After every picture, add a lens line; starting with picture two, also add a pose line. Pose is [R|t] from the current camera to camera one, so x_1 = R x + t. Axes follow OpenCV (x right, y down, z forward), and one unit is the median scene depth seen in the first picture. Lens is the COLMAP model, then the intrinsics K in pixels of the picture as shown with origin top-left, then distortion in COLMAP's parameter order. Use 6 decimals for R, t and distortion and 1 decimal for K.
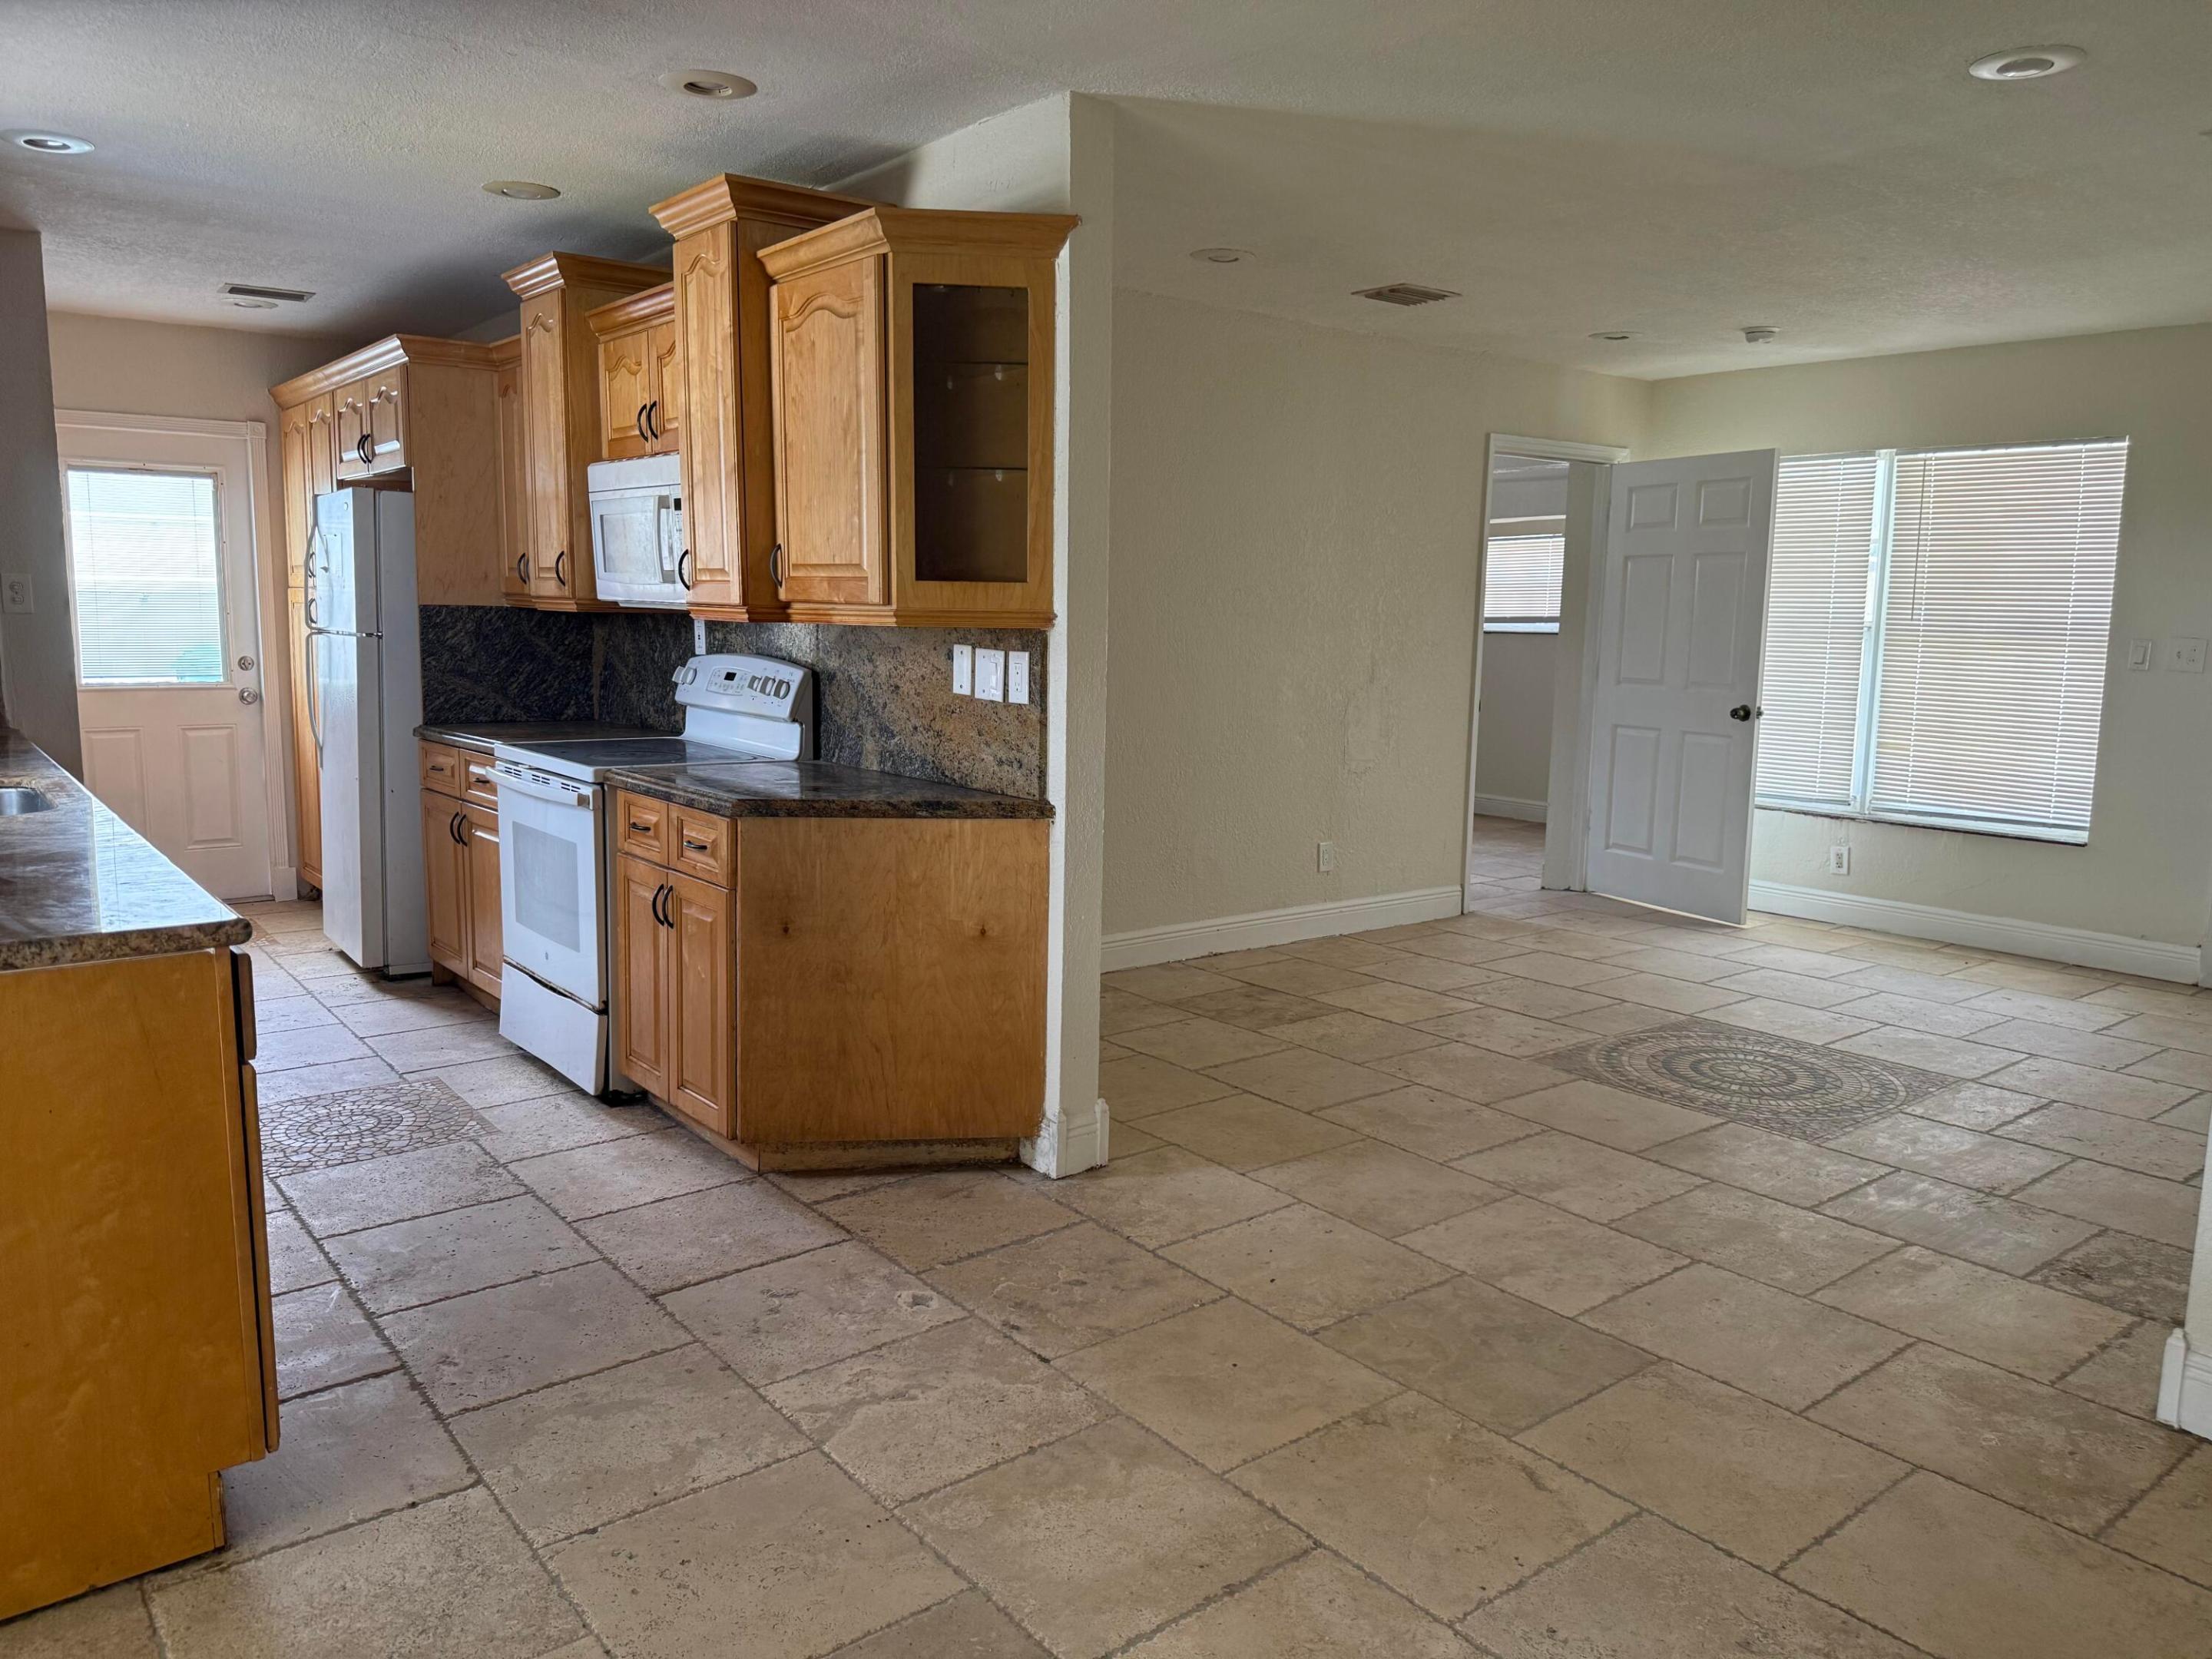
lens RADIAL K [[1555.3, 0, 1102.6], [0, 1555.3, 819.4], [0, 0, 1]] dist [0.067197, -0.088191]
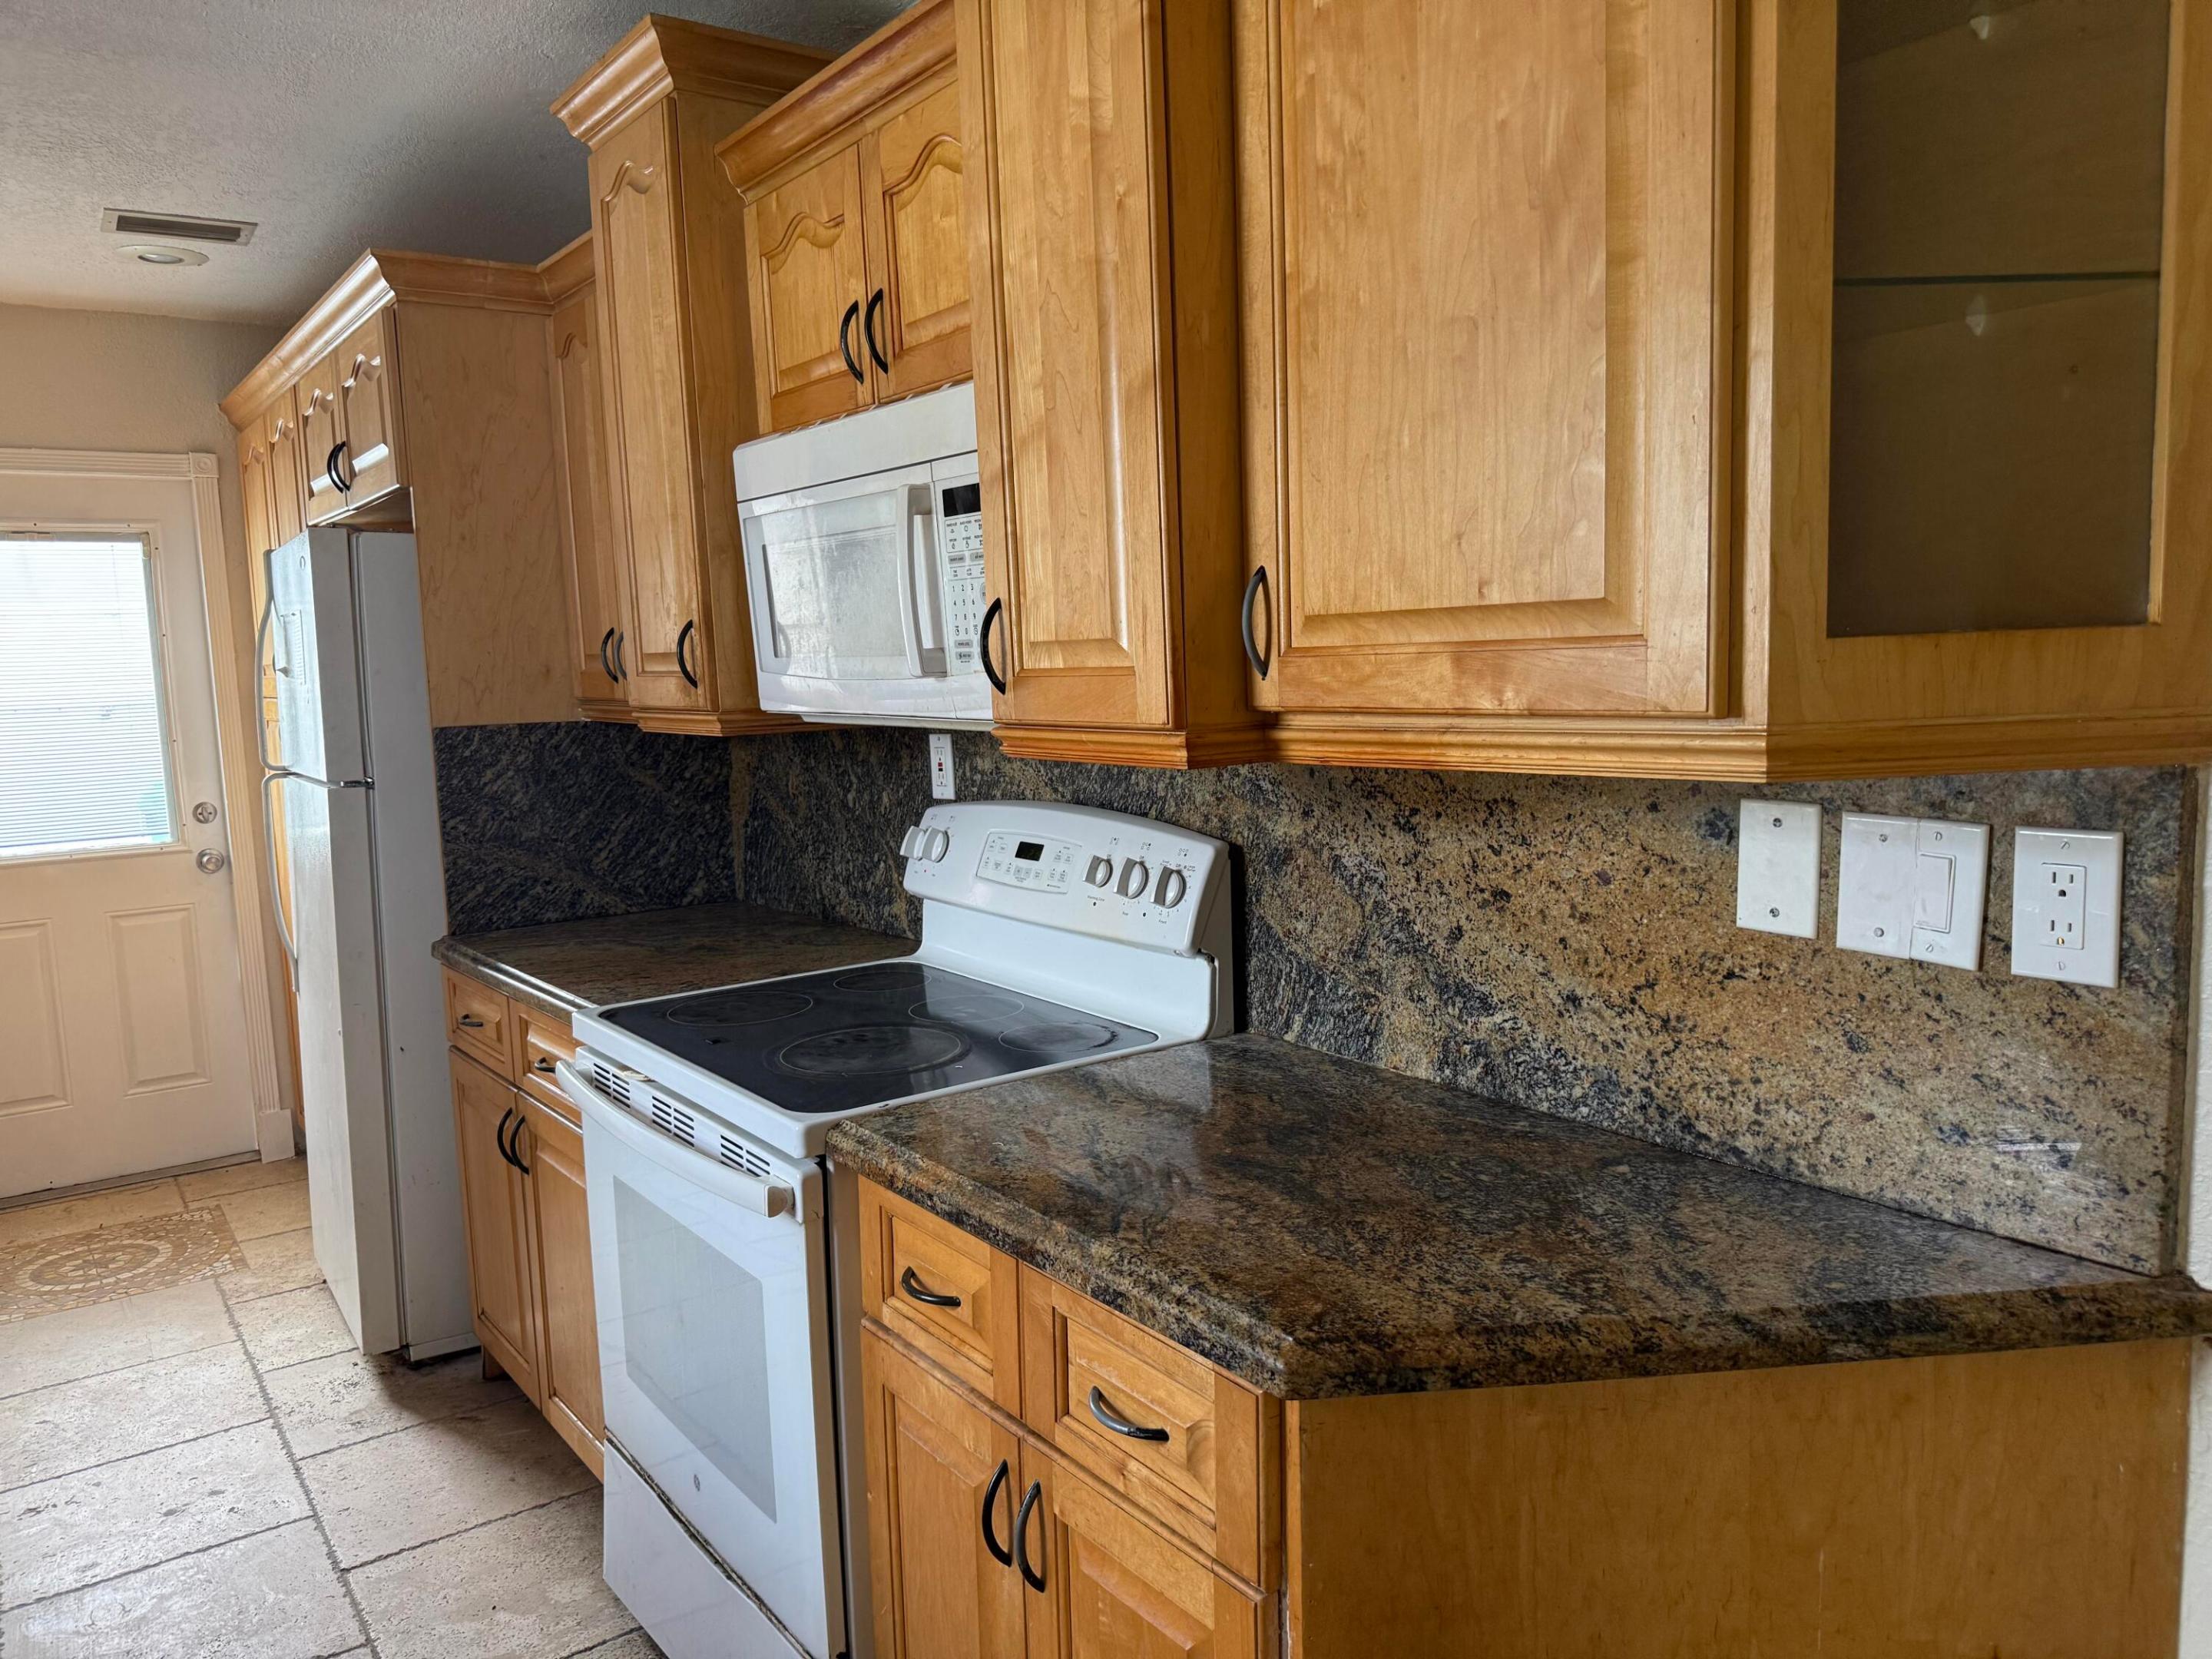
lens RADIAL K [[1555.3, 0, 1116.9], [0, 1555.3, 835.5], [0, 0, 1]] dist [0.067197, -0.088191]
pose [[0.998204, -0.046247, -0.038070, -0.227323], [0.045456, 0.998737, -0.021399, -0.100730], [0.039011, 0.019630, 0.999046, 0.598720]]
